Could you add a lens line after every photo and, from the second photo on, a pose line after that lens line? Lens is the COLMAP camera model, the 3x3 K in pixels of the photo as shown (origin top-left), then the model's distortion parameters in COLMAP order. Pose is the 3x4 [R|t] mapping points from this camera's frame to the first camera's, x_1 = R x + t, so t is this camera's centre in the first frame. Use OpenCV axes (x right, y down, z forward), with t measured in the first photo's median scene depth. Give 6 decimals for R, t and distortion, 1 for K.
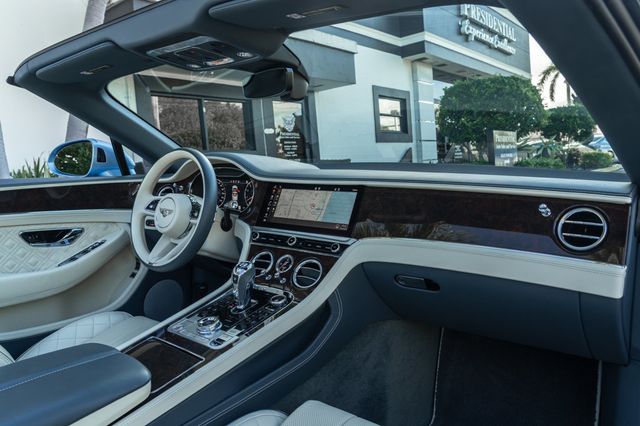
lens RADIAL K [[474.4, 0, 320.5], [0, 474.4, 203.9], [0, 0, 1]] dist [-0.035650, 0.001635]
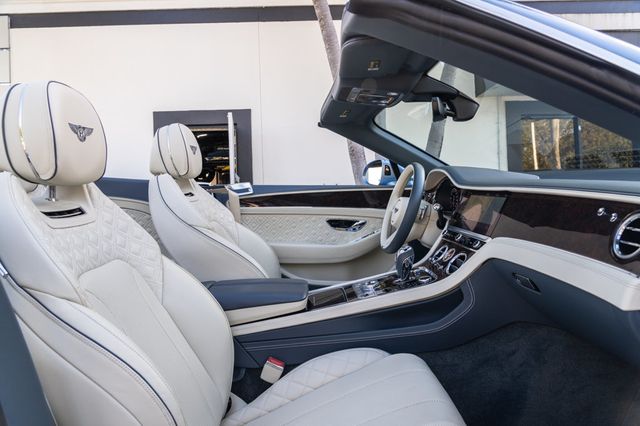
lens RADIAL K [[474.4, 0, 320.5], [0, 474.4, 203.9], [0, 0, 1]] dist [-0.035650, 0.001635]
pose [[0.624405, 0.036224, -0.780261, 0.641893], [-0.075587, 0.997038, -0.014201, 0.036908], [0.777435, 0.067845, 0.625293, -0.023058]]
